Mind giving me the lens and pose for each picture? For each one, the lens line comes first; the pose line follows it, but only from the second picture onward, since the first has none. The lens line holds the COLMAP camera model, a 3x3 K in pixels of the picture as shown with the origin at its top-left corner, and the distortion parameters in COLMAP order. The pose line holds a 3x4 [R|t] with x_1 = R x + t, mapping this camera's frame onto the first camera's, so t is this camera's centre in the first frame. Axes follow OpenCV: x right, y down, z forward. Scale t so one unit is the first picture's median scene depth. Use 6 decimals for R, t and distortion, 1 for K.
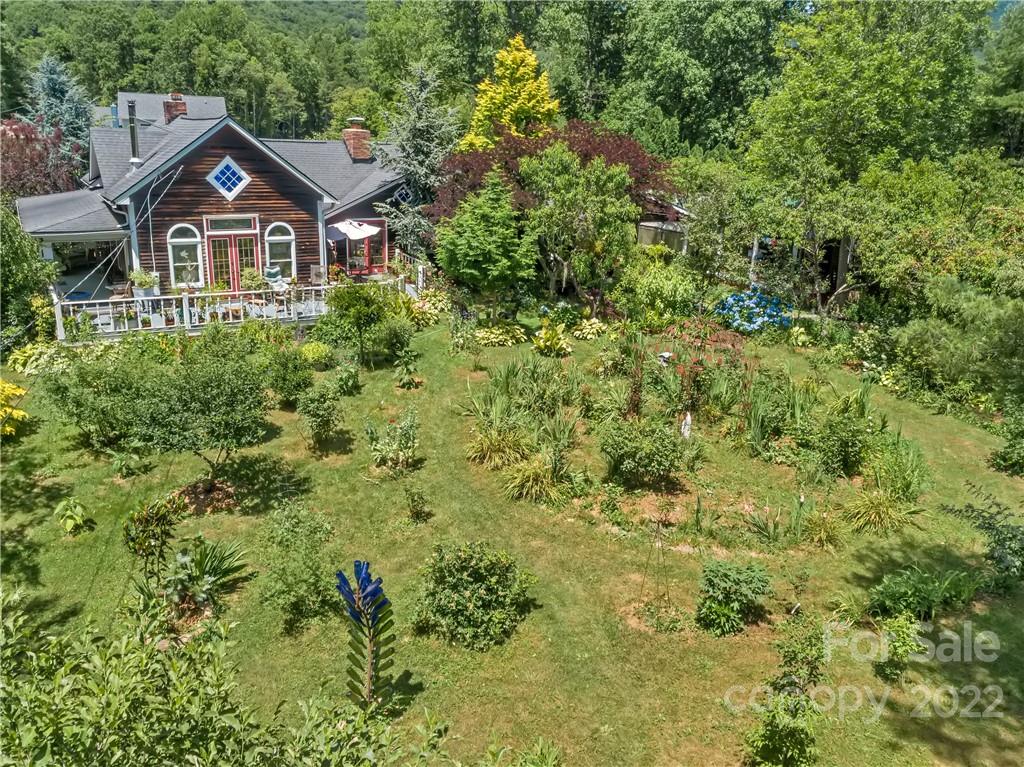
lens RADIAL K [[773.6, 0, 512.0], [0, 773.6, 383.5], [0, 0, 1]] dist [-0.016339, 0.002790]
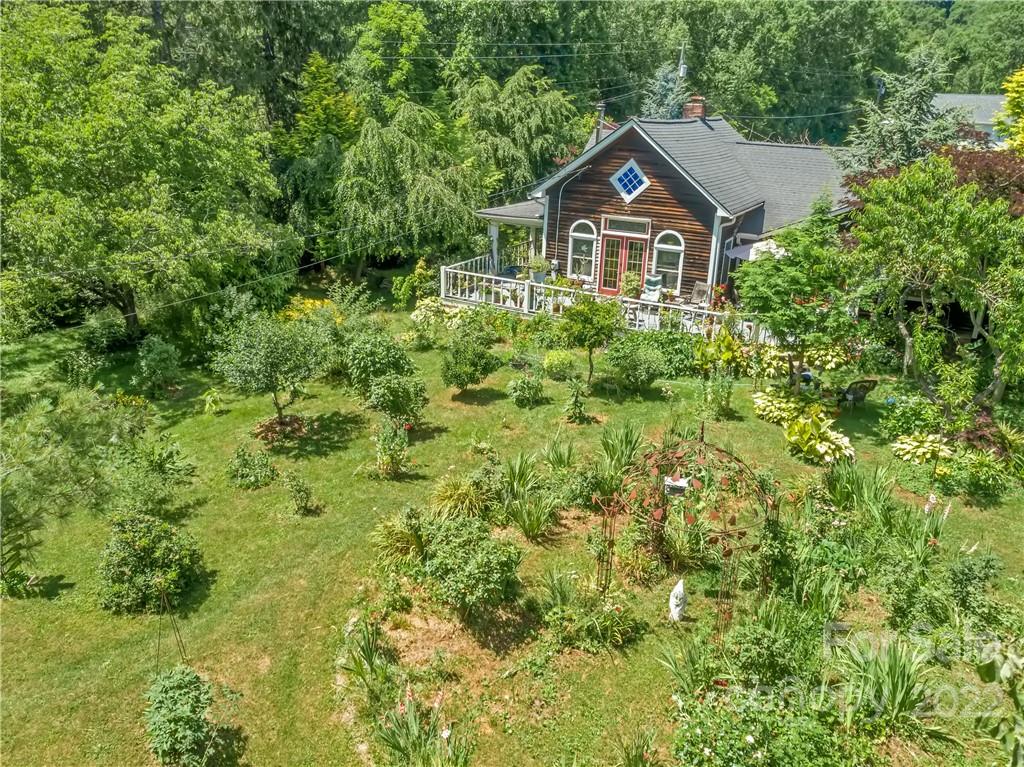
lens RADIAL K [[773.6, 0, 512.0], [0, 773.6, 383.5], [0, 0, 1]] dist [-0.016339, 0.002790]
pose [[0.481912, 0.278150, -0.830899, 0.461174], [-0.282443, 0.946973, 0.153193, -0.124505], [0.829450, 0.160856, 0.534919, 0.369246]]
